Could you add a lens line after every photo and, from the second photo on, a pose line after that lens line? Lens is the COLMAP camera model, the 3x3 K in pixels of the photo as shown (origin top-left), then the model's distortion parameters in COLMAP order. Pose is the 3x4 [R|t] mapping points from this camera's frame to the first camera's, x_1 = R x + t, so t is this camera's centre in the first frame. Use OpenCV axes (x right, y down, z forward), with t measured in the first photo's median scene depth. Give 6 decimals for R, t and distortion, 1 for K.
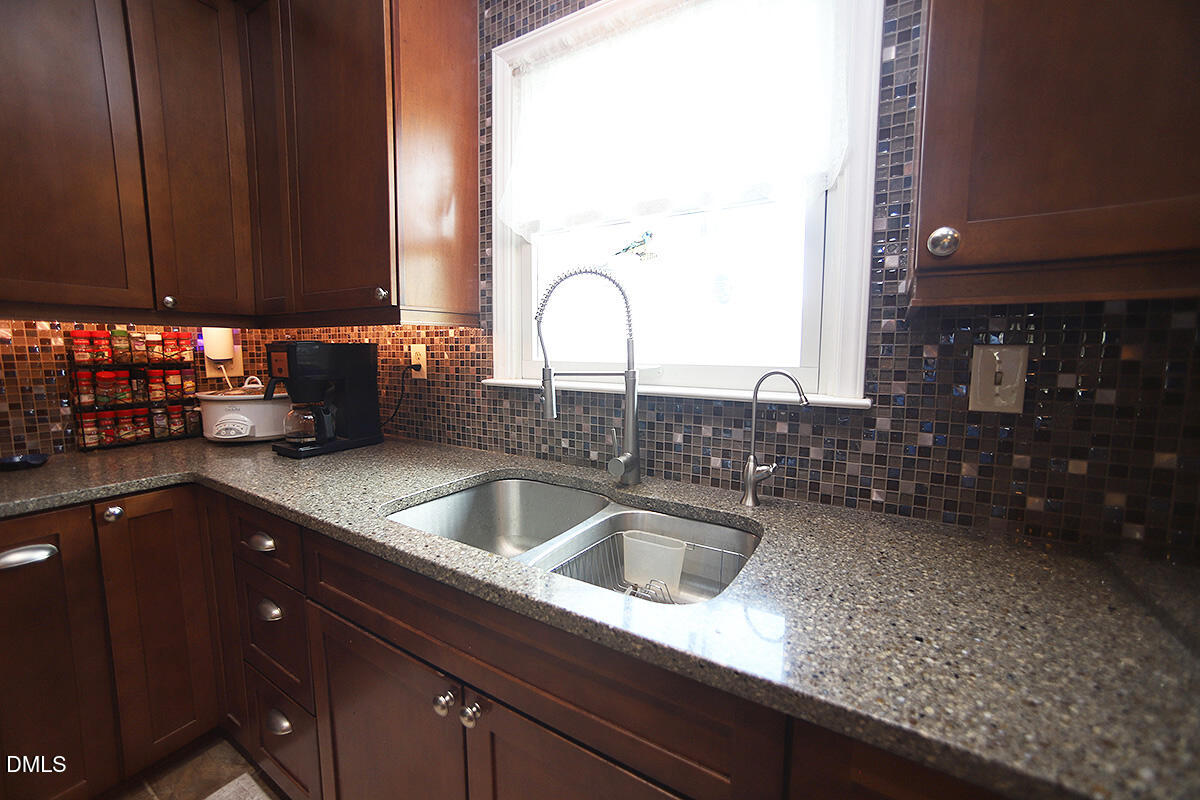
lens RADIAL K [[481.1, 0, 596.1], [0, 481.1, 397.4], [0, 0, 1]] dist [-0.063866, 0.029731]
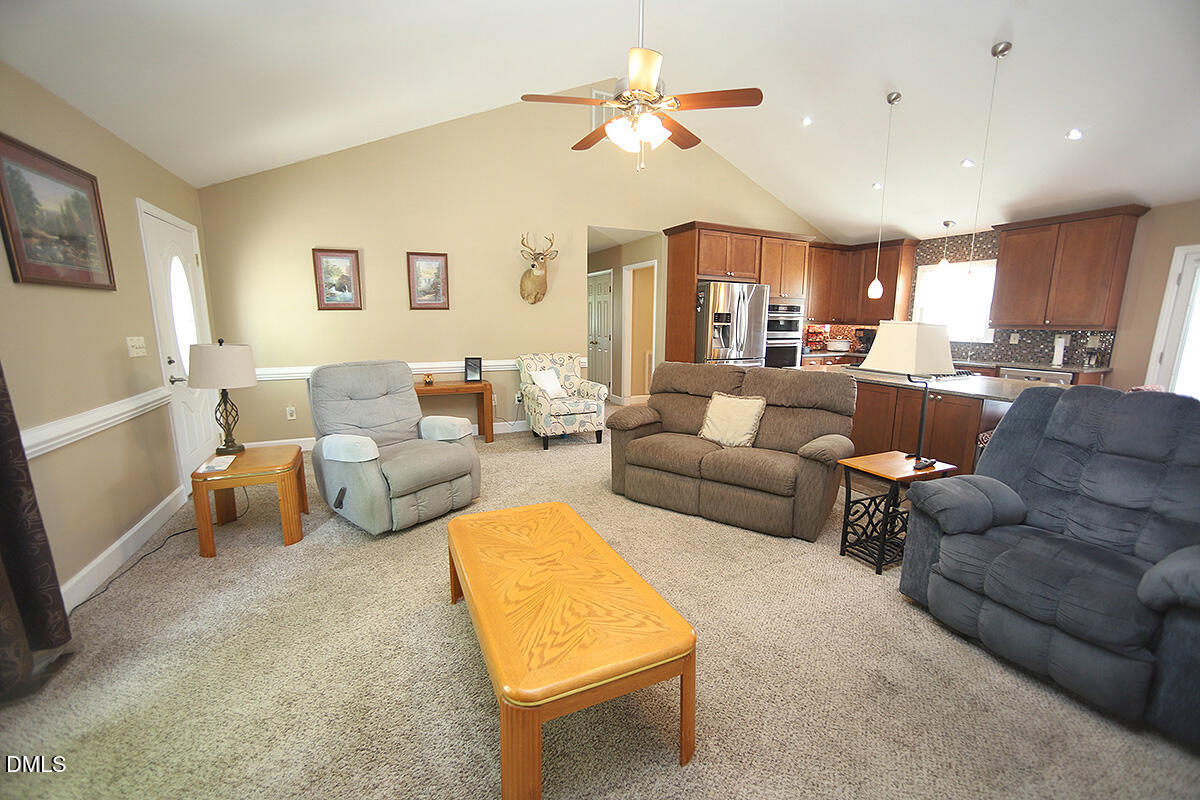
lens RADIAL K [[481.1, 0, 596.1], [0, 481.1, 397.4], [0, 0, 1]] dist [-0.063866, 0.029731]
pose [[0.838973, 0.090593, -0.536578, -0.267680], [-0.059312, 0.995394, 0.075319, 0.350803], [0.540930, -0.031365, 0.840482, -4.246065]]
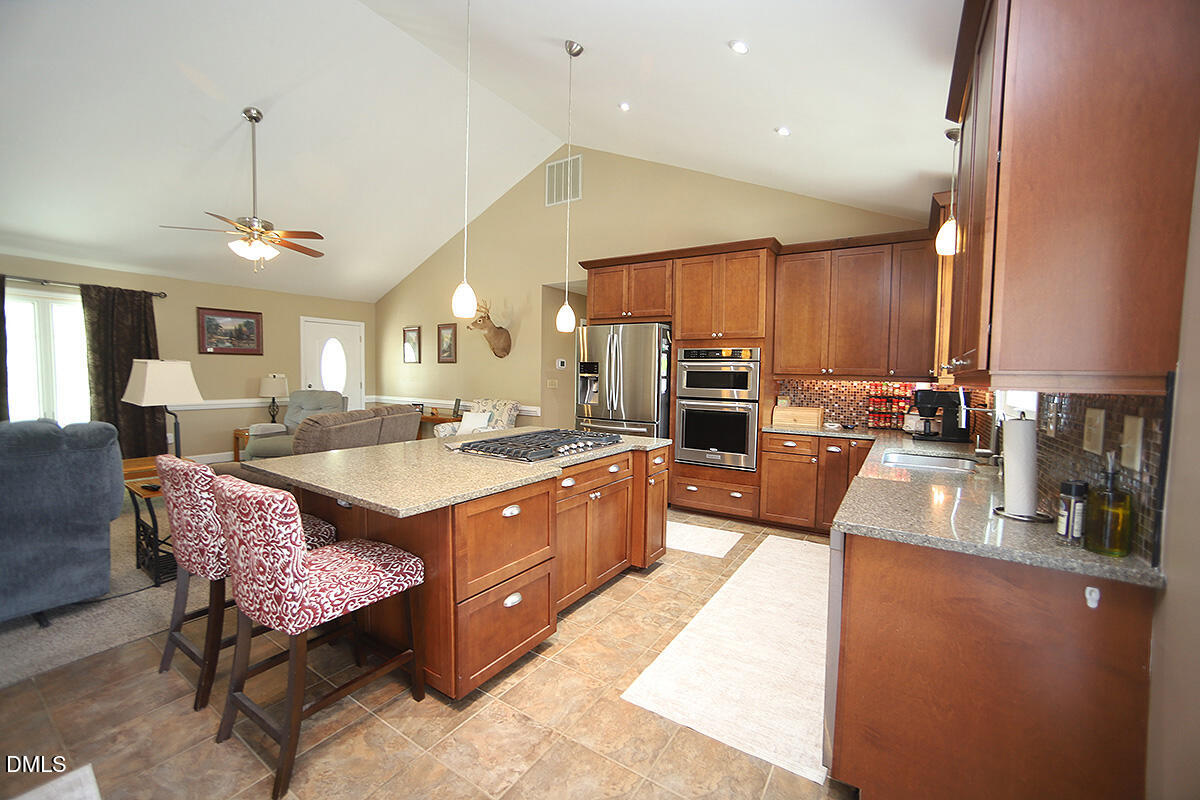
lens RADIAL K [[481.1, 0, 596.1], [0, 481.1, 397.4], [0, 0, 1]] dist [-0.063866, 0.029731]
pose [[-0.019600, 0.044515, -0.998816, 1.599300], [-0.119772, 0.991710, 0.046548, 0.002292], [0.992608, 0.120543, -0.014106, -0.520303]]
